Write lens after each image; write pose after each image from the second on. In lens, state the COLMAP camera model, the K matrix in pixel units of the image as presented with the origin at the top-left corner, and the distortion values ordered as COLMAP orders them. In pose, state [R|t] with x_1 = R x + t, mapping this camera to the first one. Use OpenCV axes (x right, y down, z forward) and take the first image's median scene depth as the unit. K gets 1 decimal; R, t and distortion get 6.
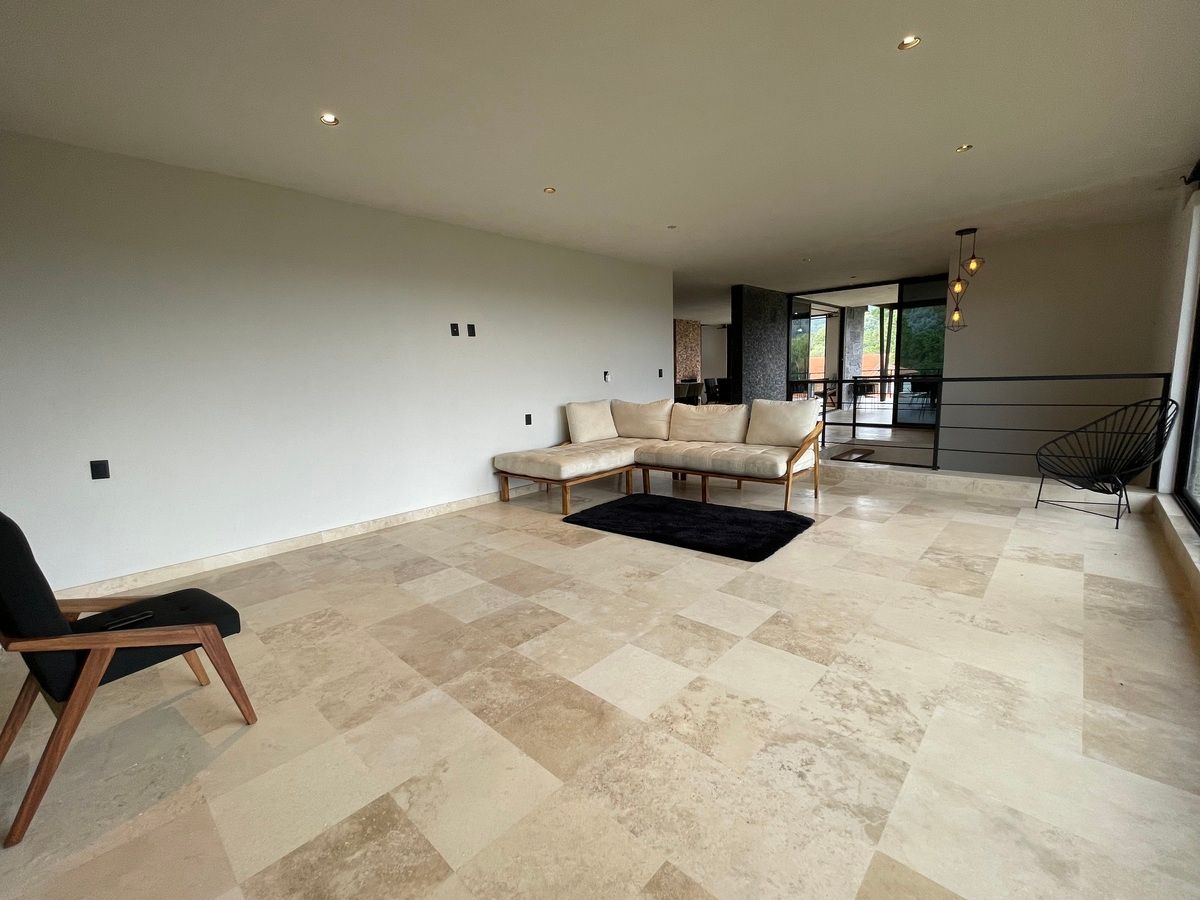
lens RADIAL K [[482.6, 0, 597.8], [0, 482.6, 450.4], [0, 0, 1]] dist [-0.000648, 0.000434]
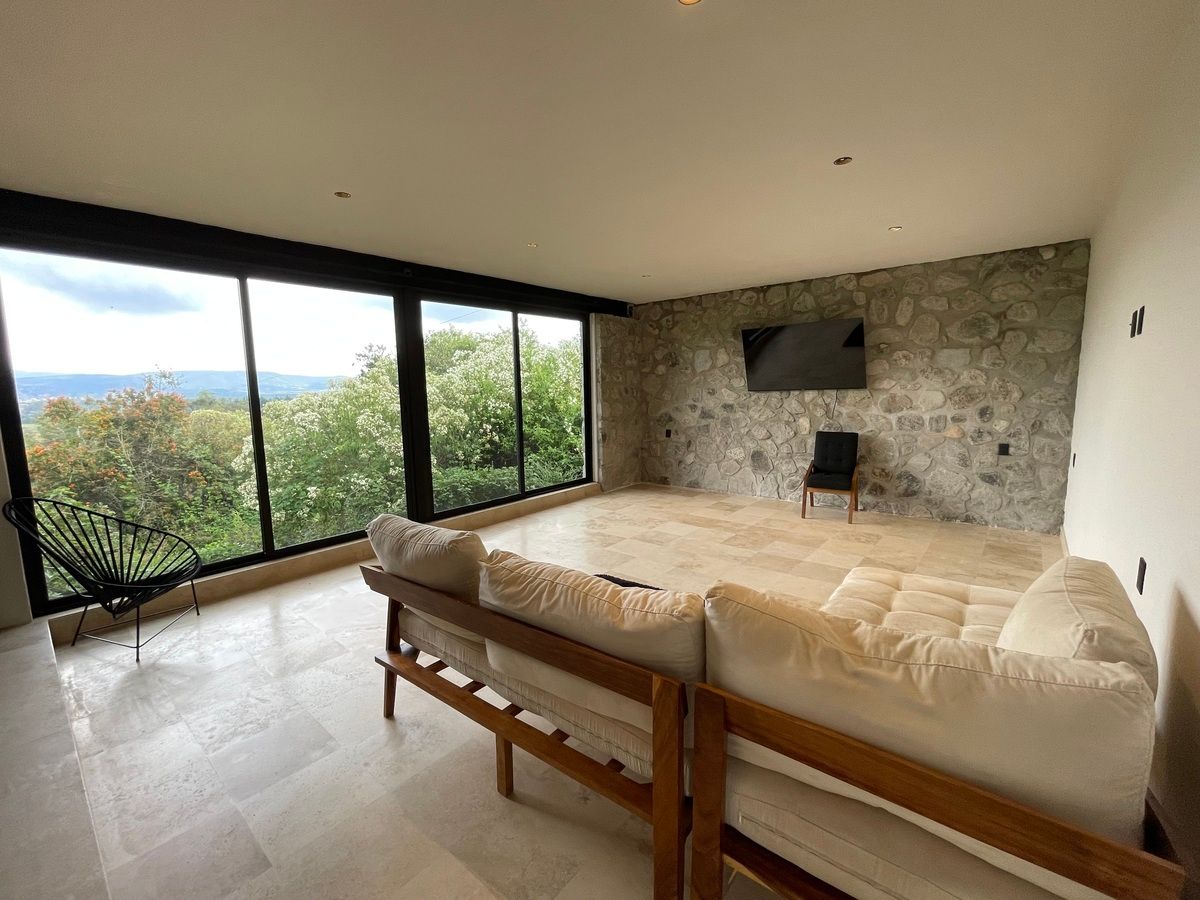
lens RADIAL K [[482.6, 0, 599.4], [0, 482.6, 445.5], [0, 0, 1]] dist [-0.000648, 0.000434]
pose [[-0.996088, 0.065101, -0.059751, 0.506178], [0.045807, 0.958654, 0.280865, -0.563900], [0.075566, 0.277029, -0.957886, 2.765292]]
